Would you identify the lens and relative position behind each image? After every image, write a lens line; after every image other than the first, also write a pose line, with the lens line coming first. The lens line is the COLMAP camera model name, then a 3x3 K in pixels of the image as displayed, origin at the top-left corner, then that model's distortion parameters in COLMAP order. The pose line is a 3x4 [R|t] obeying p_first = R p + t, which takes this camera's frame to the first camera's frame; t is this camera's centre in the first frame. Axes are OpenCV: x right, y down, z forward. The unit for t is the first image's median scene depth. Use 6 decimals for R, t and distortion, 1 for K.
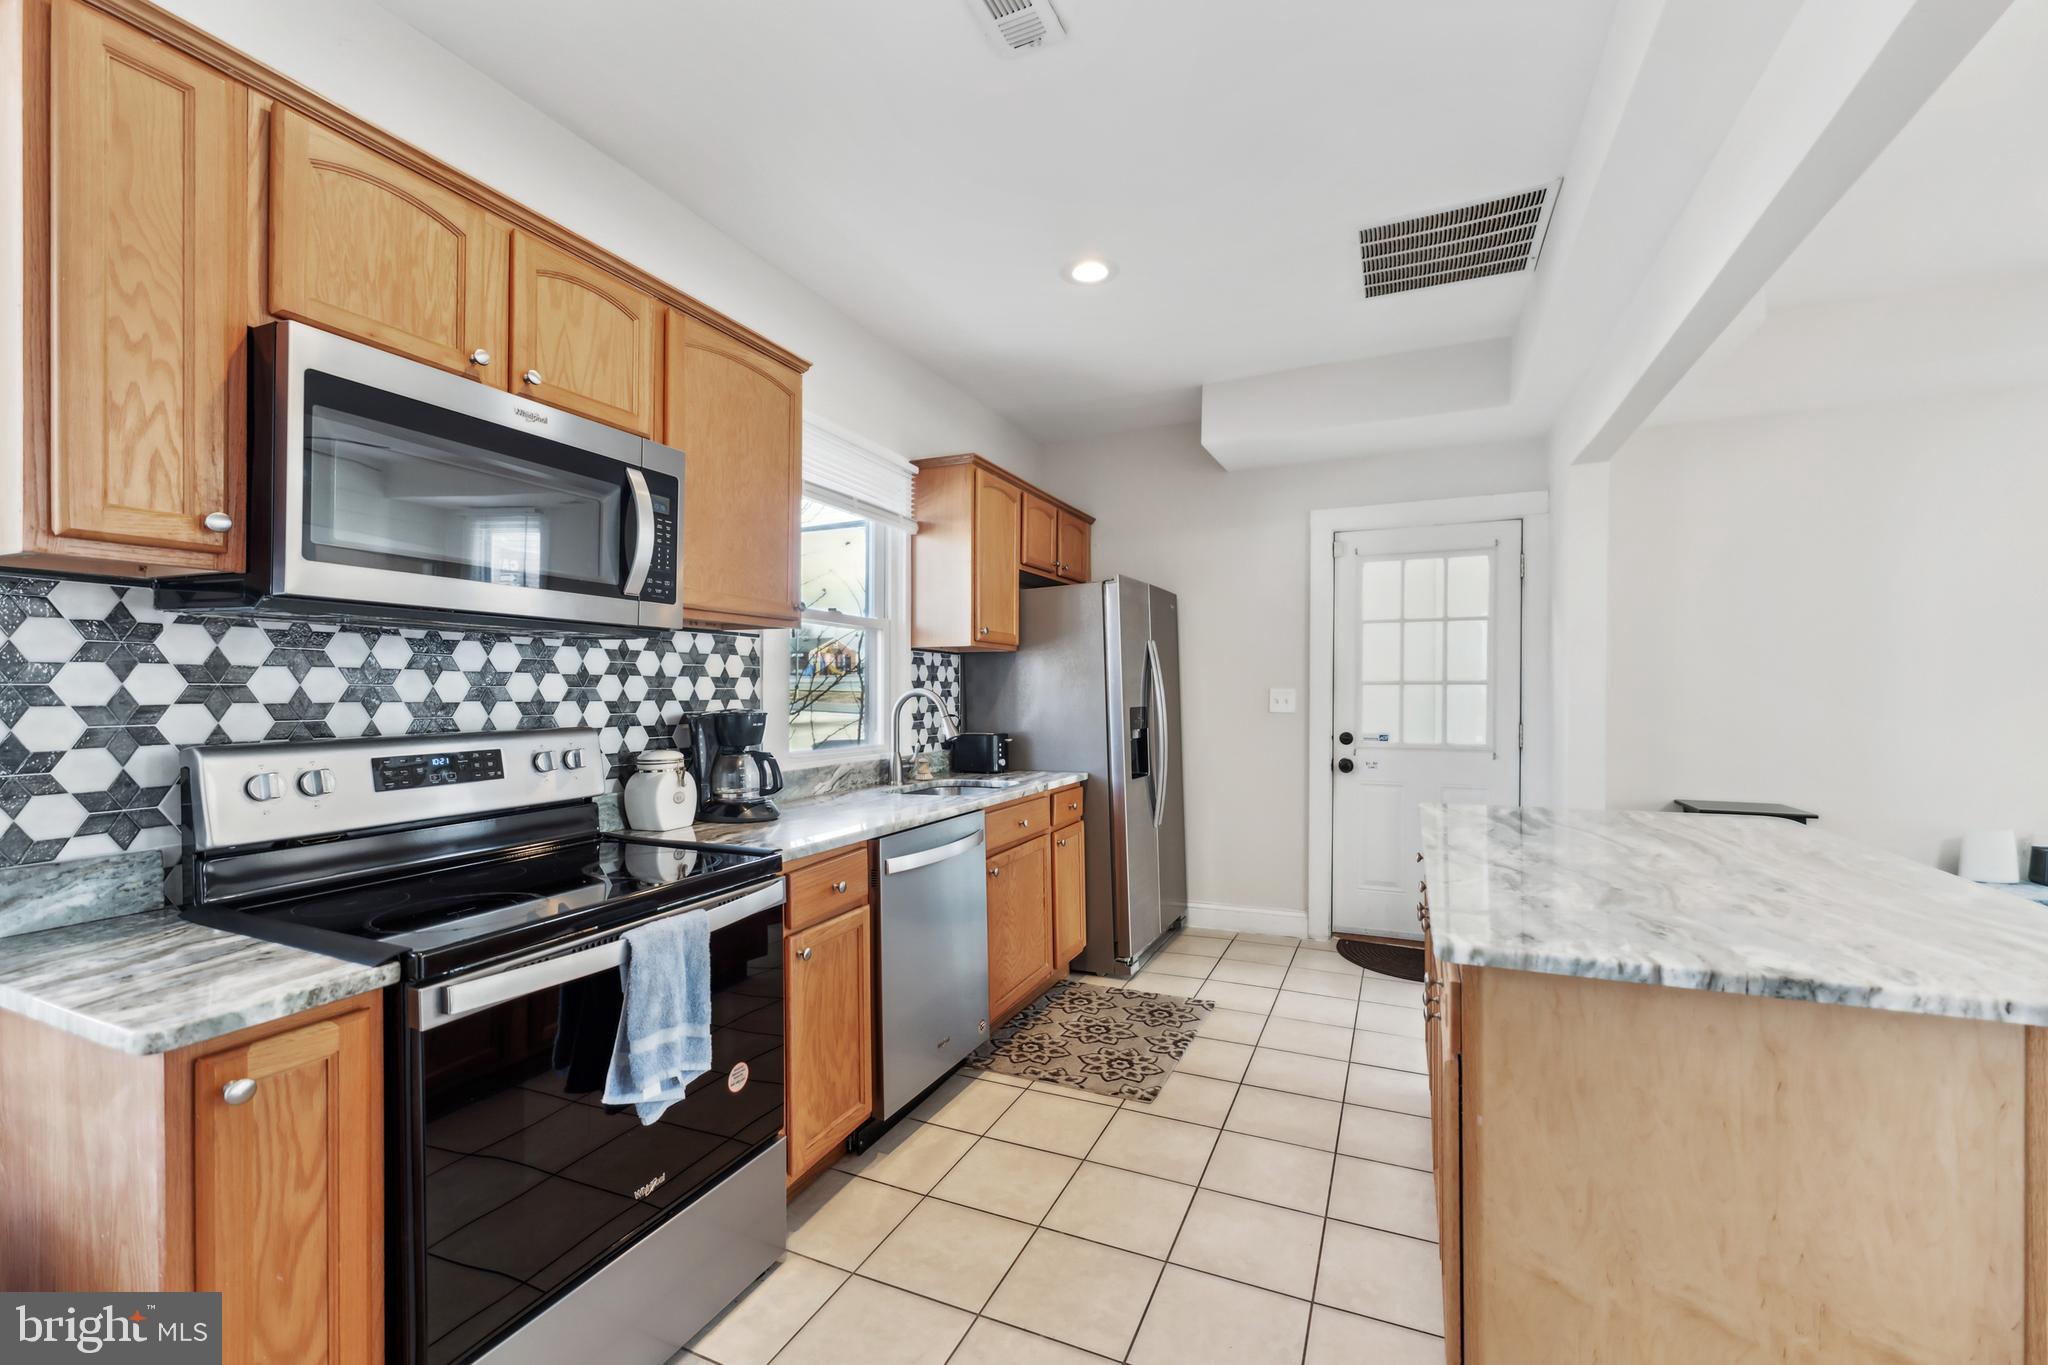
lens RADIAL K [[842.8, 0, 1030.4], [0, 842.8, 688.6], [0, 0, 1]] dist [-0.000116, 0.000002]
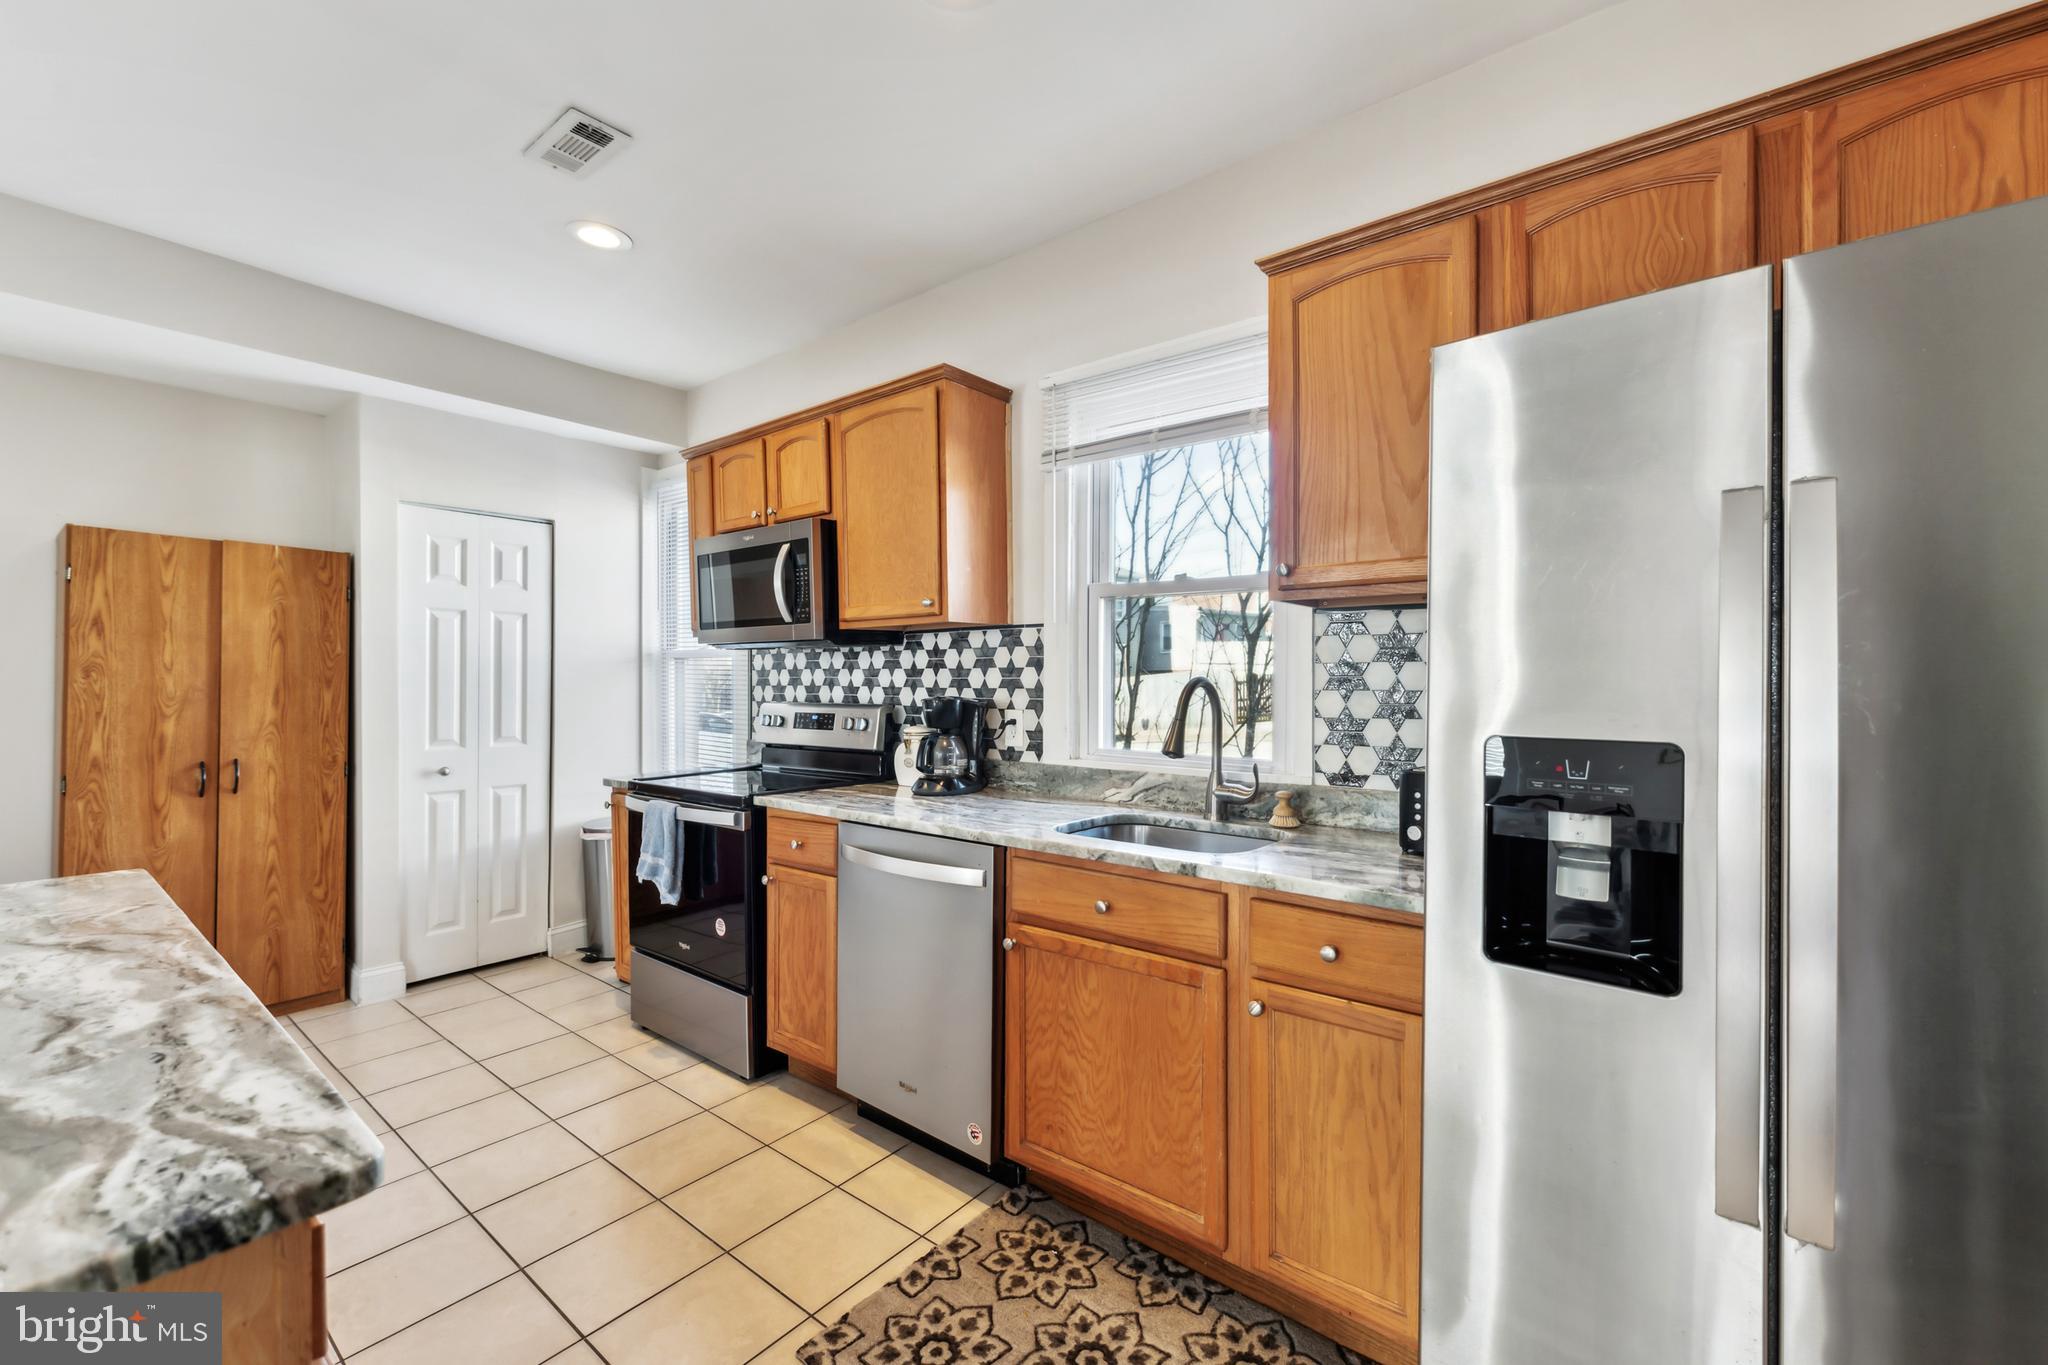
lens RADIAL K [[842.8, 0, 1033.2], [0, 842.8, 681.1], [0, 0, 1]] dist [-0.000116, 0.000002]
pose [[-0.251666, -0.004430, -0.967804, 0.767756], [-0.001496, 0.999990, -0.004188, 0.009335], [0.967813, 0.000393, -0.251670, 1.469850]]
